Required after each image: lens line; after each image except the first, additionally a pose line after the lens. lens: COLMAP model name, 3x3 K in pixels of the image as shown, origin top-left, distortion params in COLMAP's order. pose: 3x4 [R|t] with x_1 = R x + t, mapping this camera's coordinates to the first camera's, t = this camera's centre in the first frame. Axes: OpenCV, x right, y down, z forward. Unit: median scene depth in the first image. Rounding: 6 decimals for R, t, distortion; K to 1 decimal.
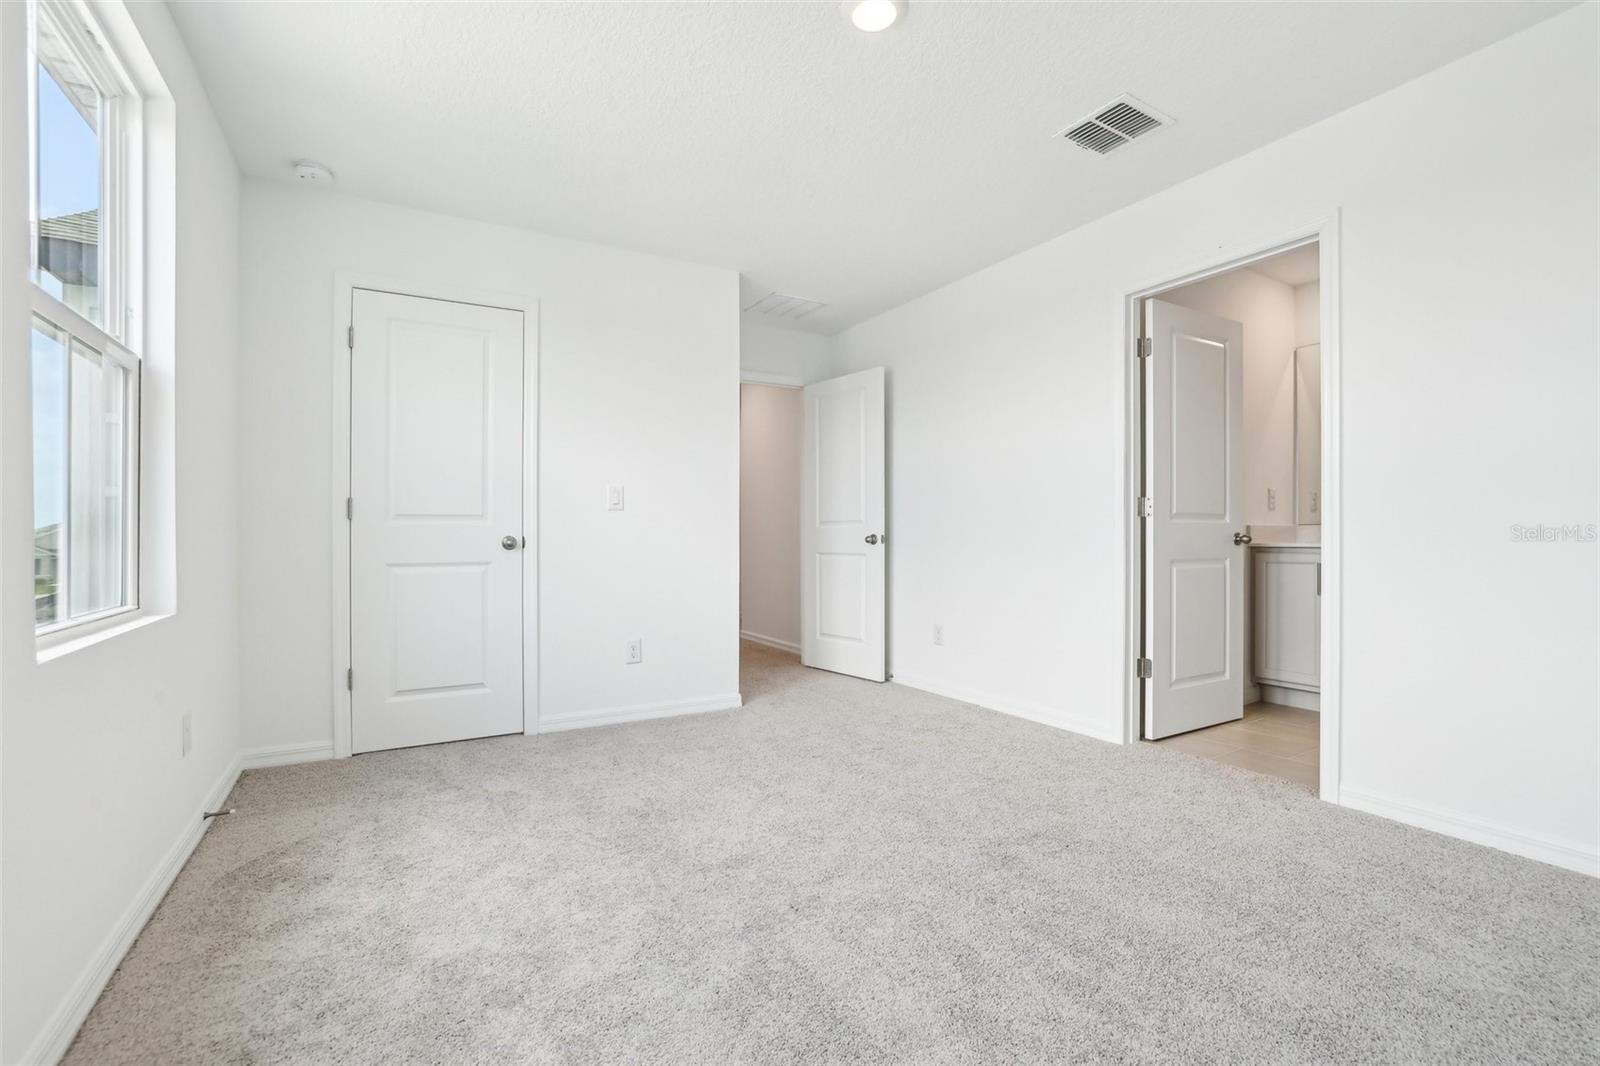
lens RADIAL K [[702.5, 0, 795.7], [0, 702.5, 532.3], [0, 0, 1]] dist [-0.046892, 0.020919]
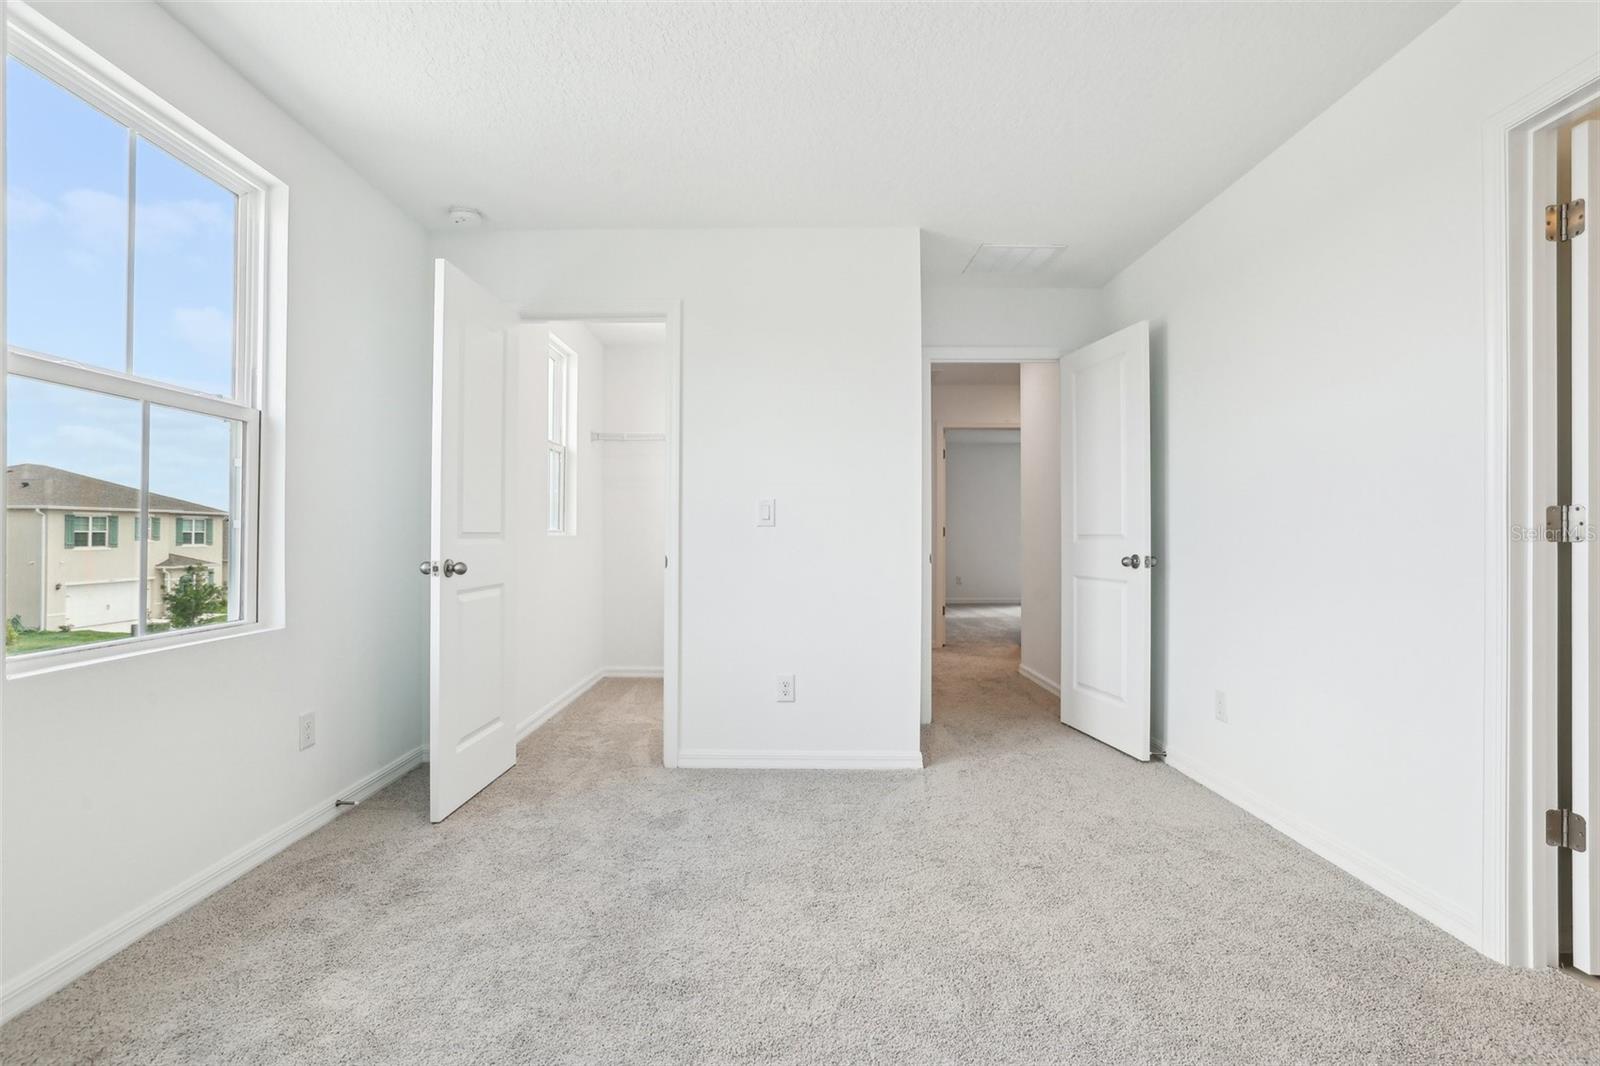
lens RADIAL K [[768.2, 0, 787.2], [0, 768.2, 529.5], [0, 0, 1]] dist [-0.042437, 0.025312]
pose [[0.857470, 0.002573, -0.514527, 0.289525], [-0.003397, 0.999994, -0.000661, -0.029687], [0.514523, 0.002314, 0.857474, 0.202865]]
